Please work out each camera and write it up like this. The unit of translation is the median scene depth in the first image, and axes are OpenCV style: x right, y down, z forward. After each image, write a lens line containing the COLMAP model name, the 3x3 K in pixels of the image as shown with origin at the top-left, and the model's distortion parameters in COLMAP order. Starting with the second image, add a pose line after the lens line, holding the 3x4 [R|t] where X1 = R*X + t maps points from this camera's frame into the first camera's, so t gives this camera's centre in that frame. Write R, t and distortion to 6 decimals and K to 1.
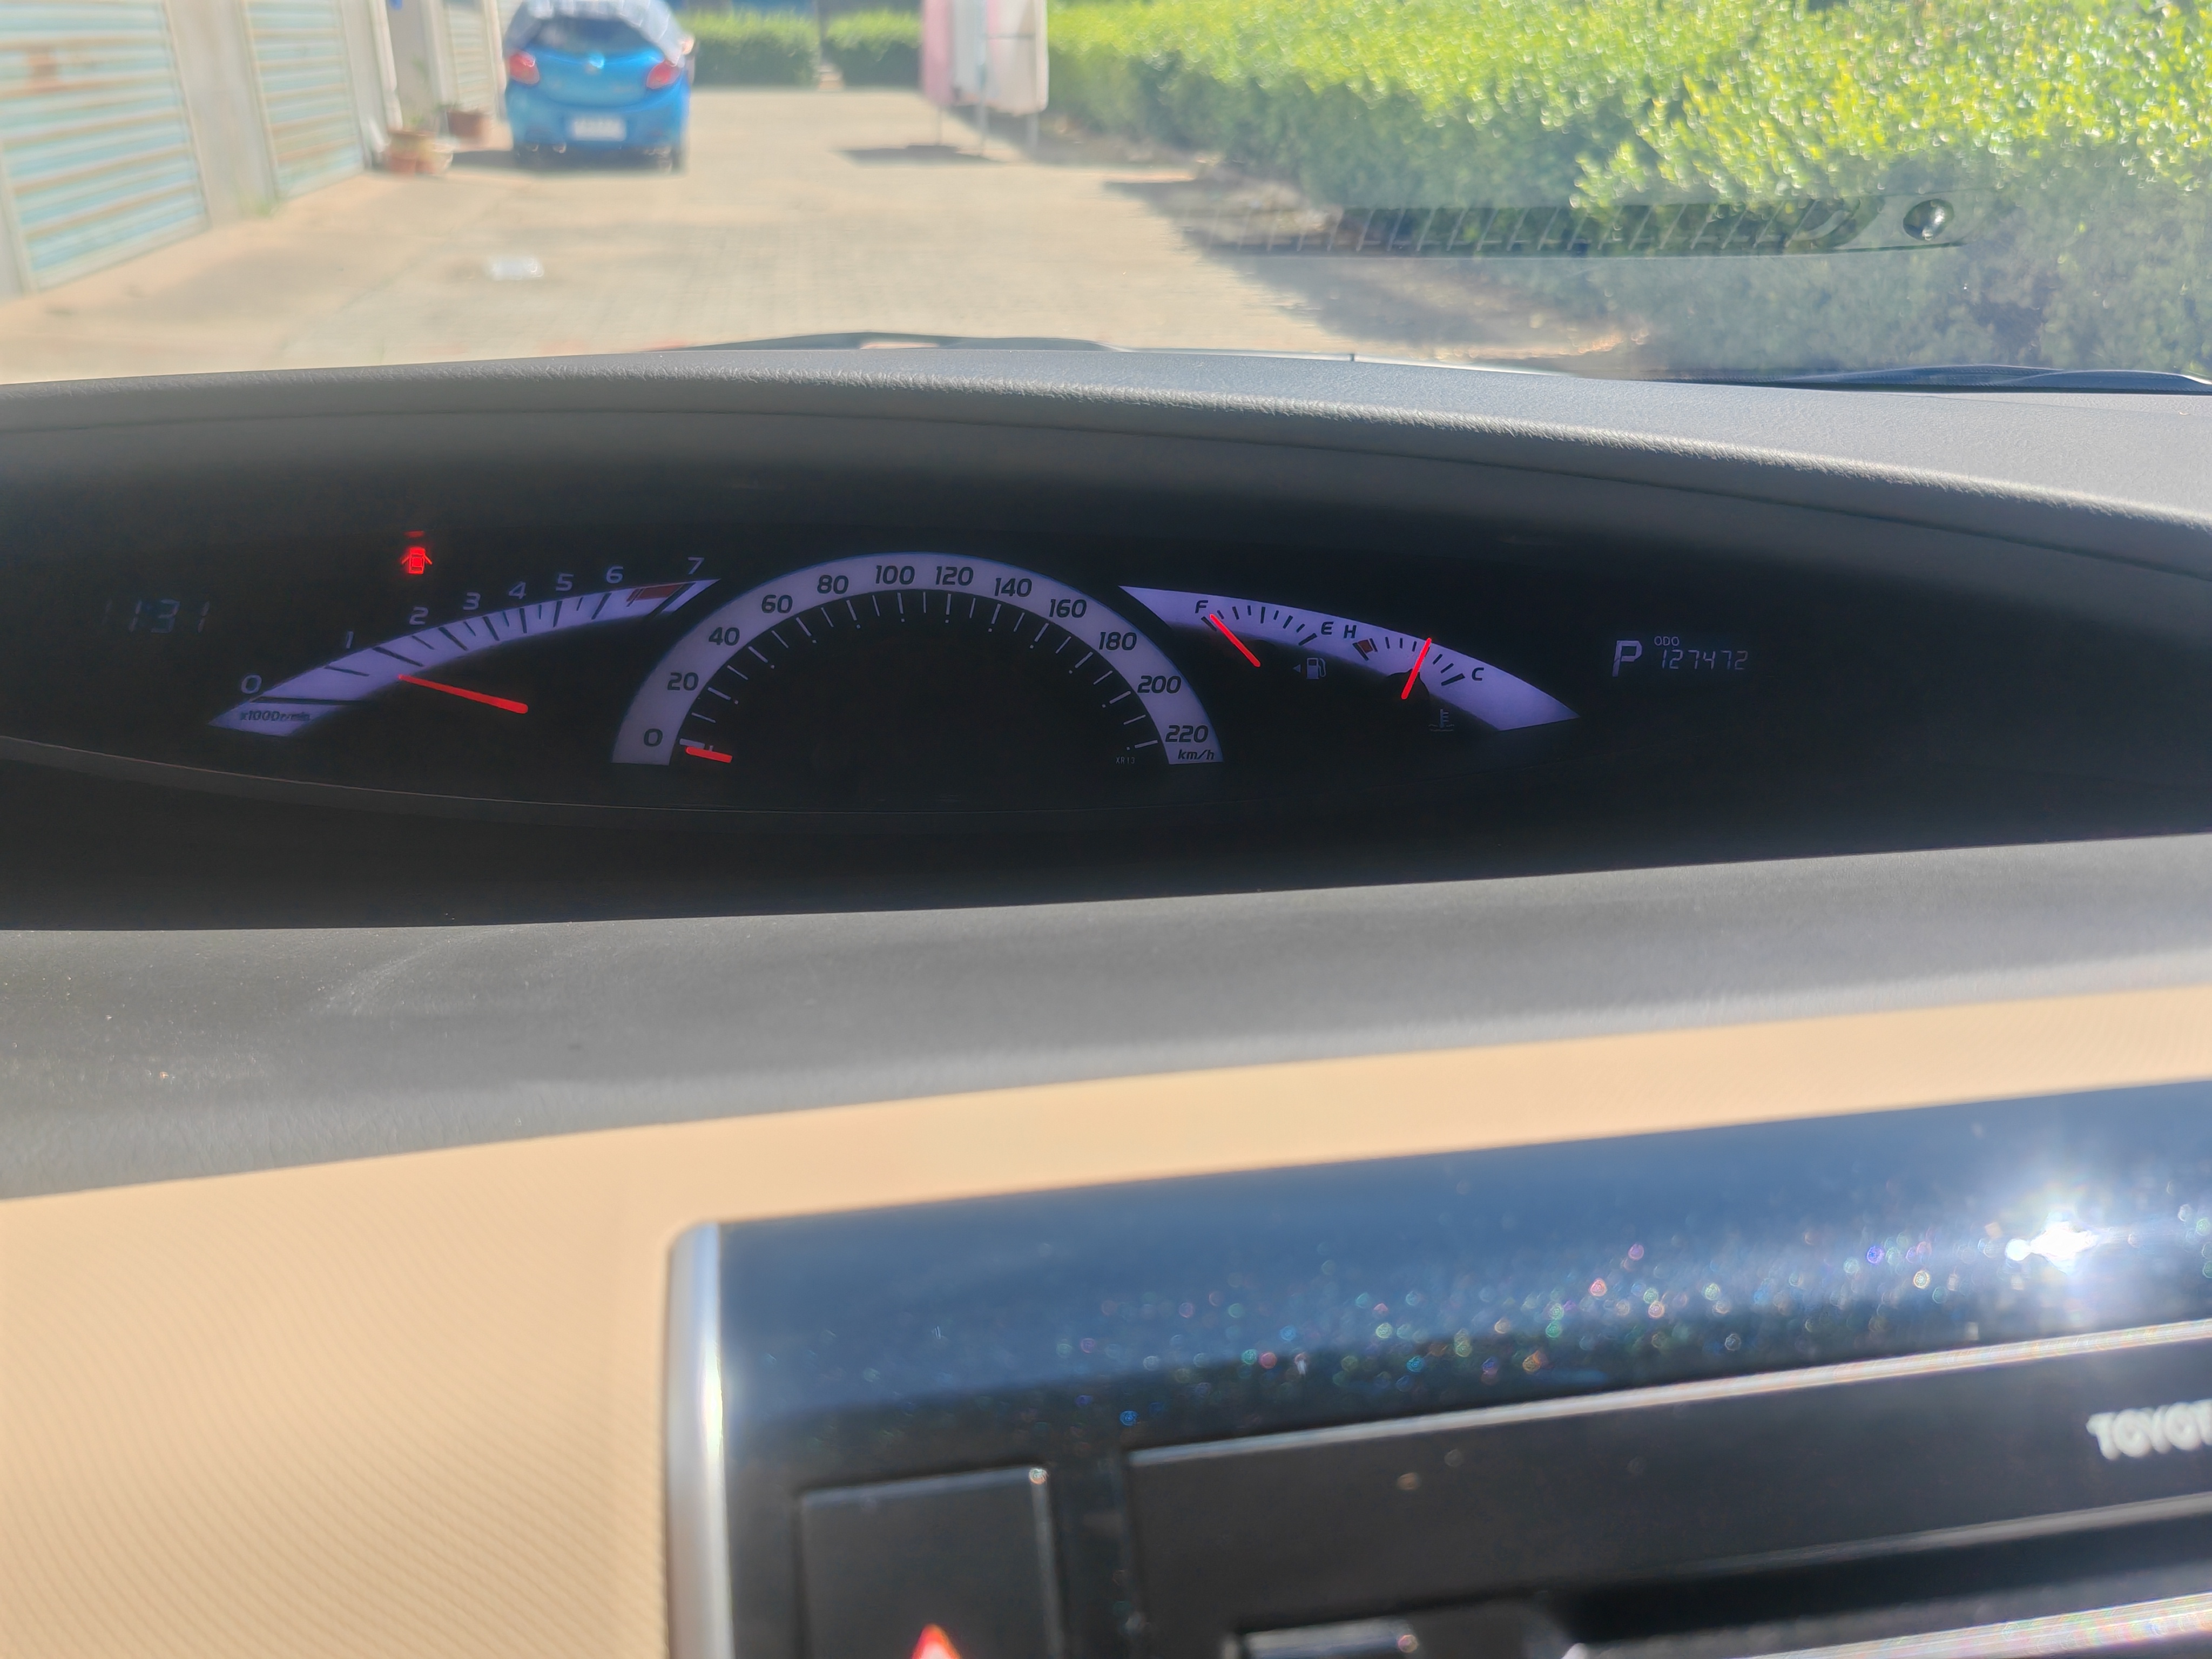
lens RADIAL K [[1692.7, 0, 1096.7], [0, 1692.7, 829.8], [0, 0, 1]] dist [0.045063, -0.037184]
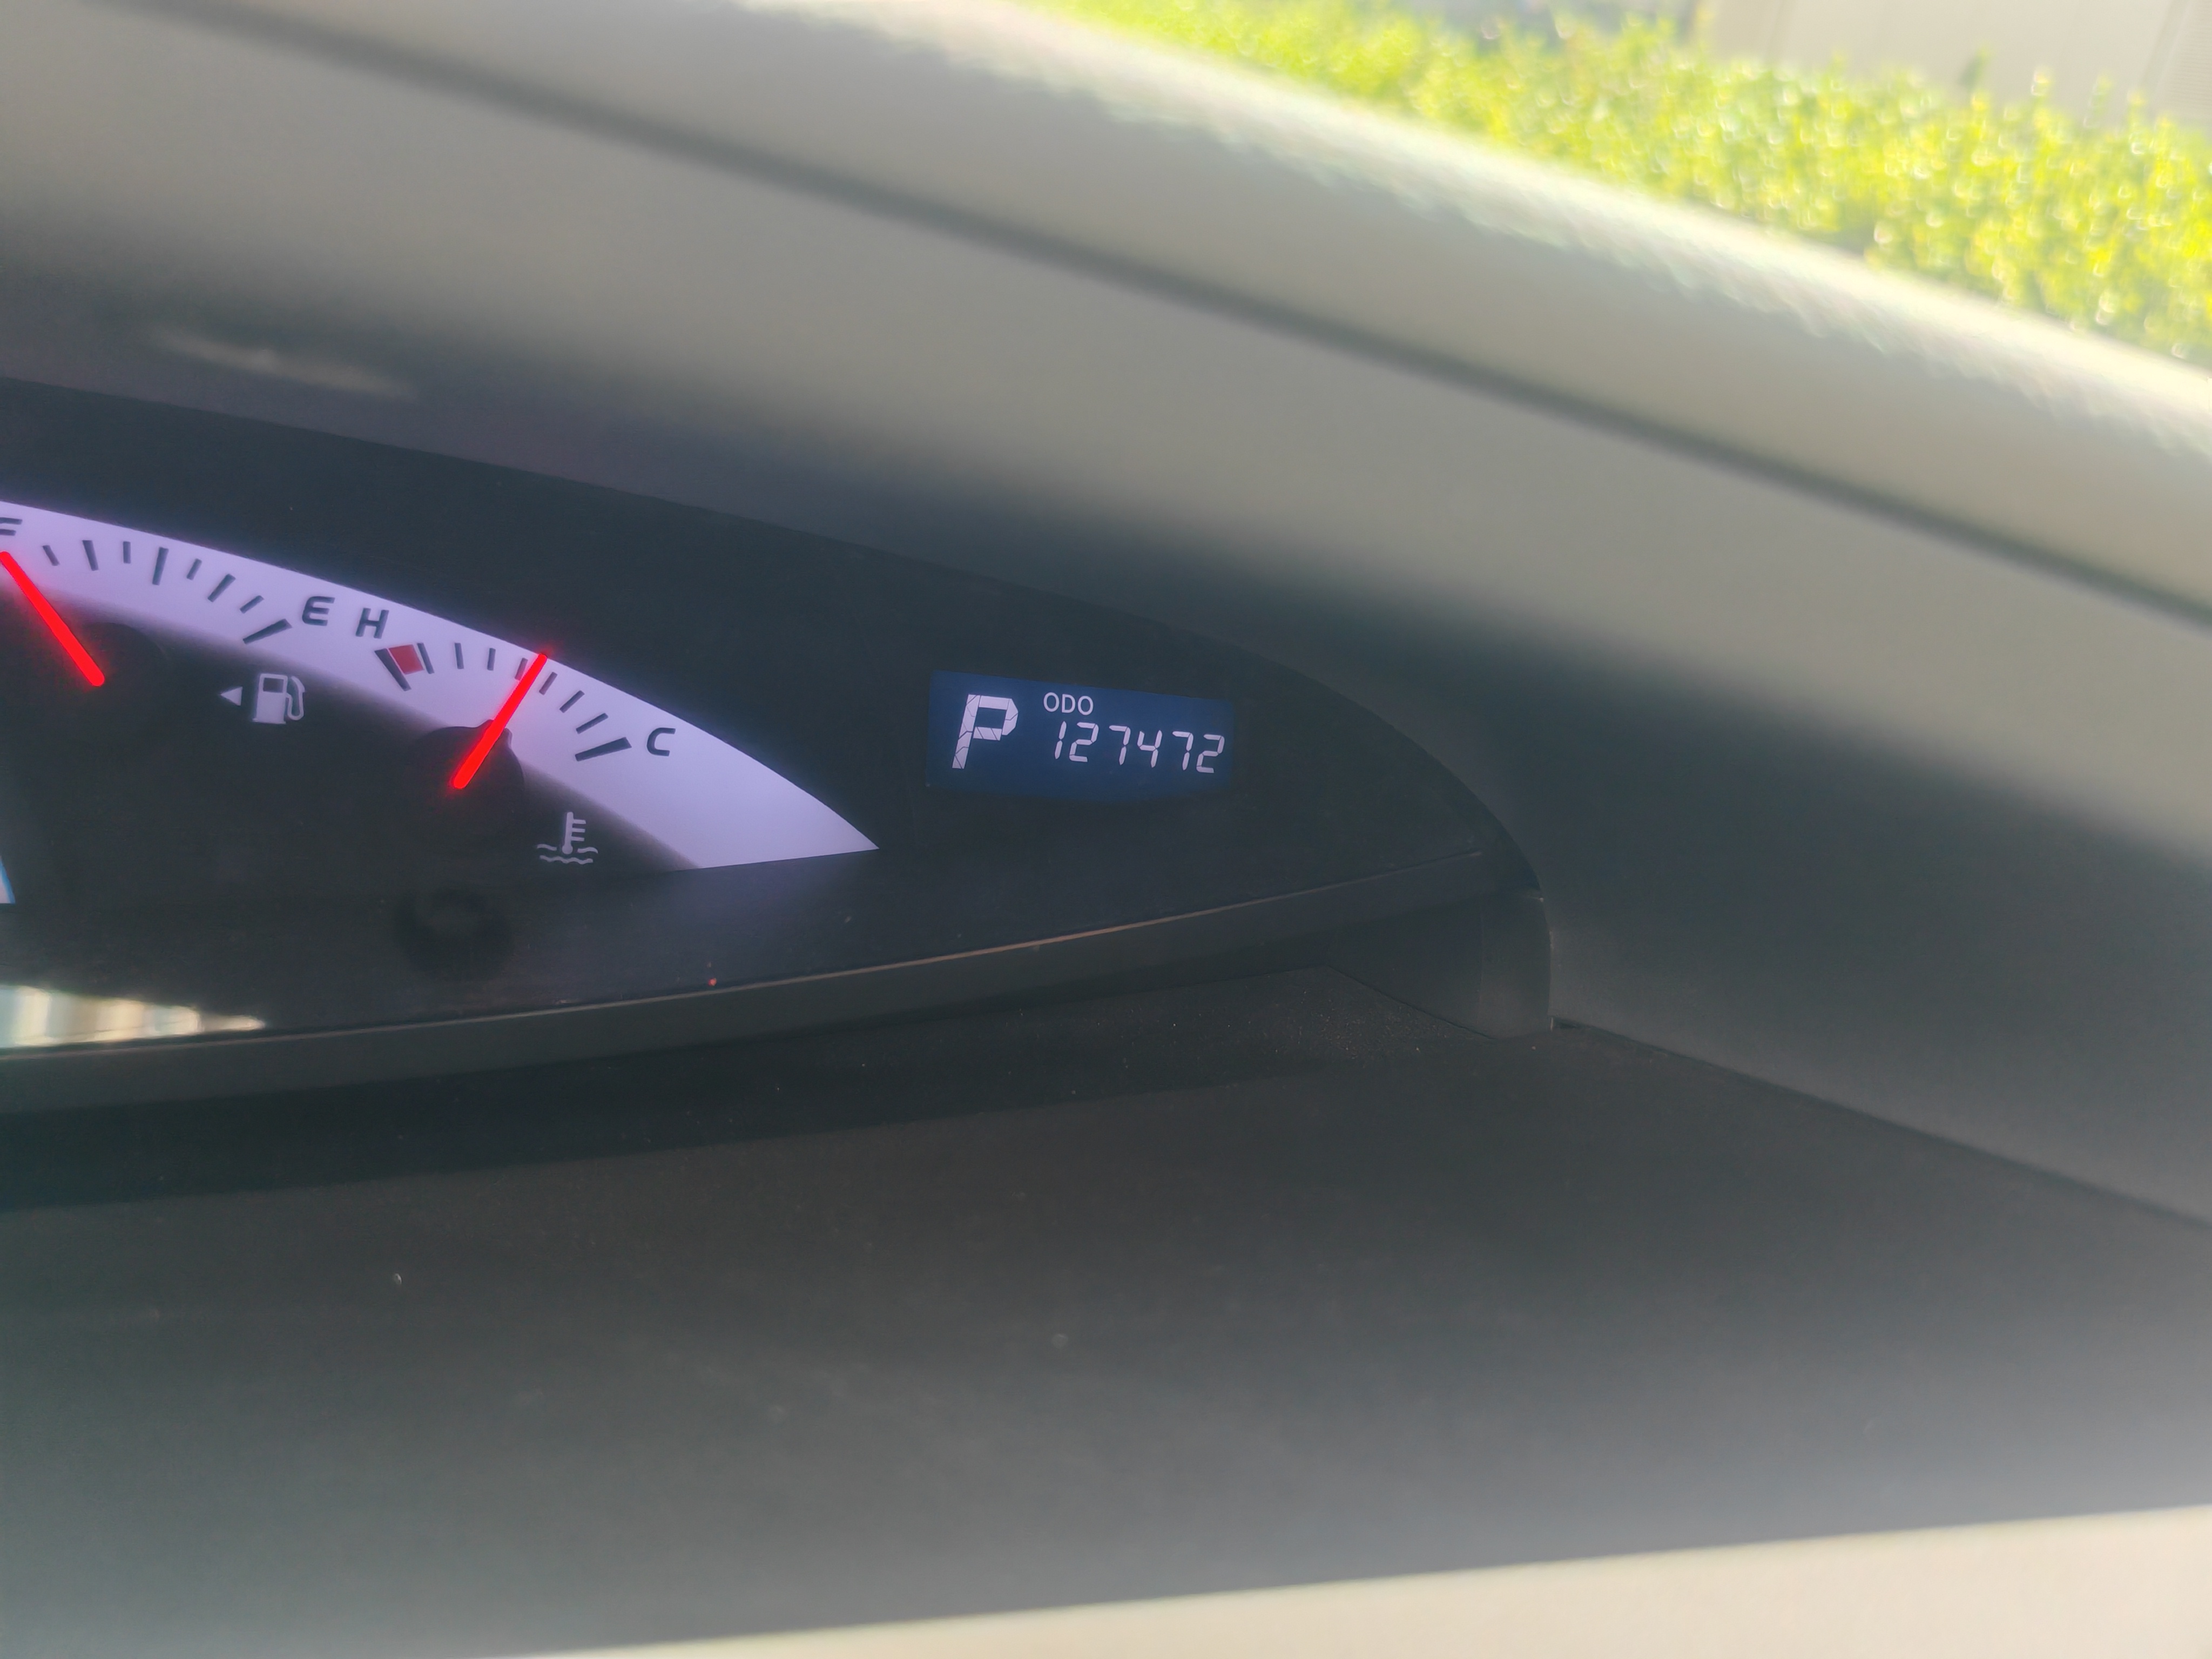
lens RADIAL K [[1692.7, 0, 1113.2], [0, 1692.7, 833.4], [0, 0, 1]] dist [0.045063, -0.037184]
pose [[0.974666, 0.064056, 0.214295, 0.246097], [-0.066790, 0.997752, 0.005533, -0.077323], [-0.213459, -0.019706, 0.976753, 0.520765]]
